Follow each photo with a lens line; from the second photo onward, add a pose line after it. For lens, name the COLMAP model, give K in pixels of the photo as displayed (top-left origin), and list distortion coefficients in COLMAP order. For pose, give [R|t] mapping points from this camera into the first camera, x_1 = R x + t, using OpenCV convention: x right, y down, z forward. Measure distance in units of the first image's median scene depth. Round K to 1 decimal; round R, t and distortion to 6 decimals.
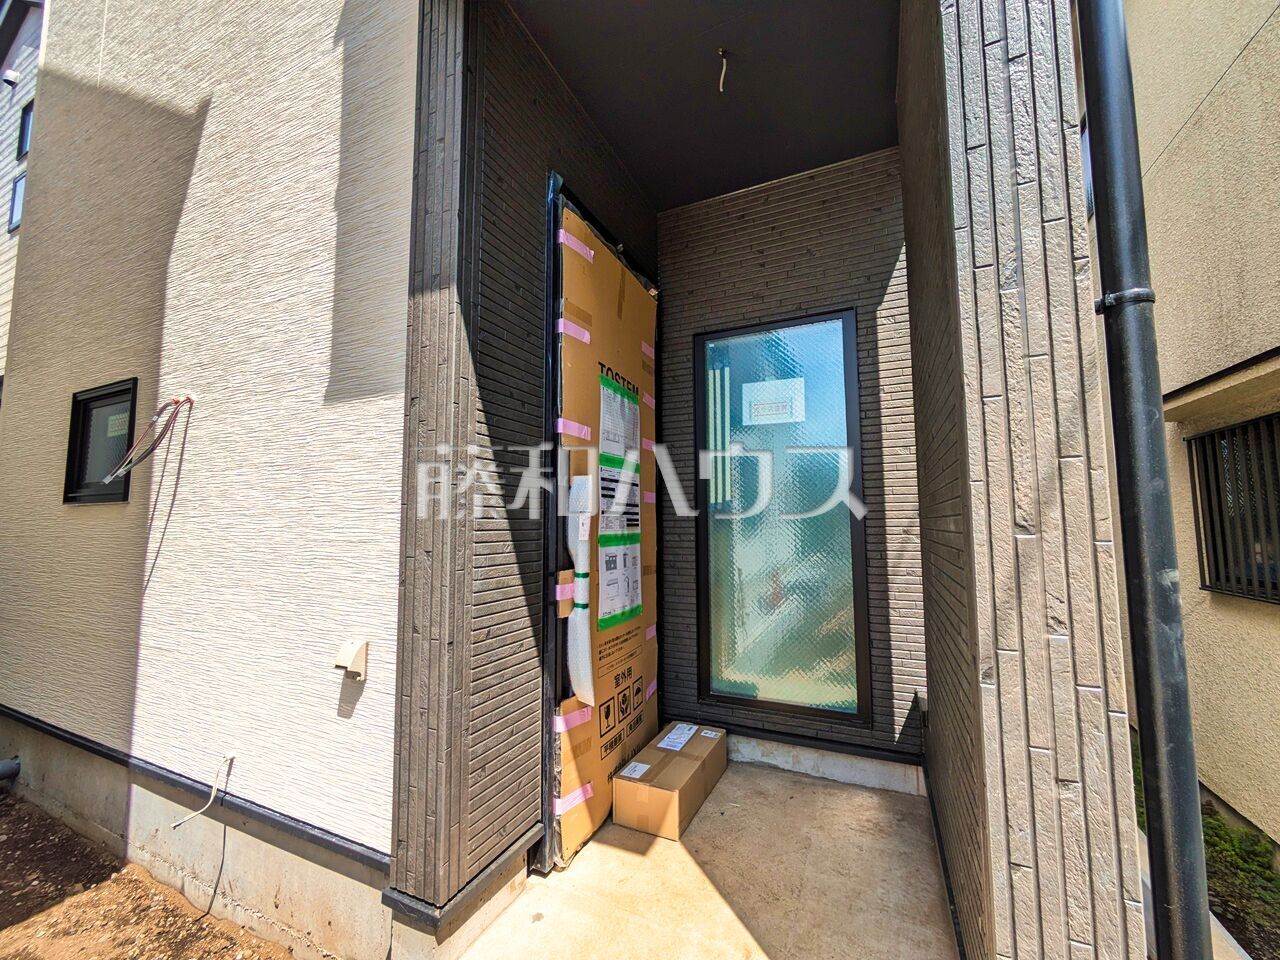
lens RADIAL K [[504.7, 0, 635.0], [0, 504.7, 480.2], [0, 0, 1]] dist [-0.005450, 0.003045]
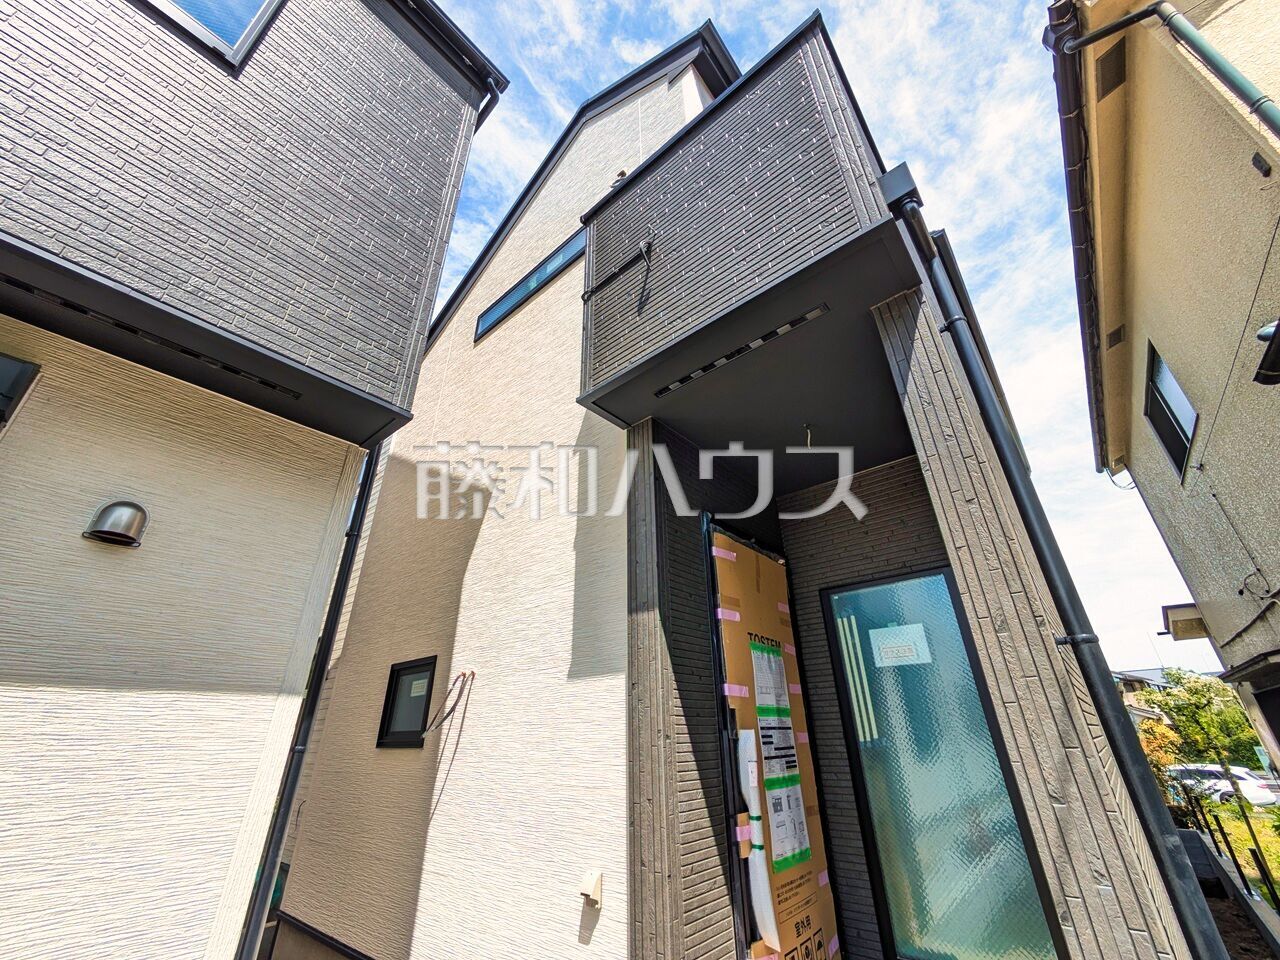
lens RADIAL K [[504.7, 0, 640.0], [0, 504.7, 480.9], [0, 0, 1]] dist [-0.005450, 0.003045]
pose [[0.965341, -0.128280, -0.227289, 0.009409], [0.034671, 0.926184, -0.375476, -0.123084], [0.258678, 0.354582, 0.898531, -0.478514]]
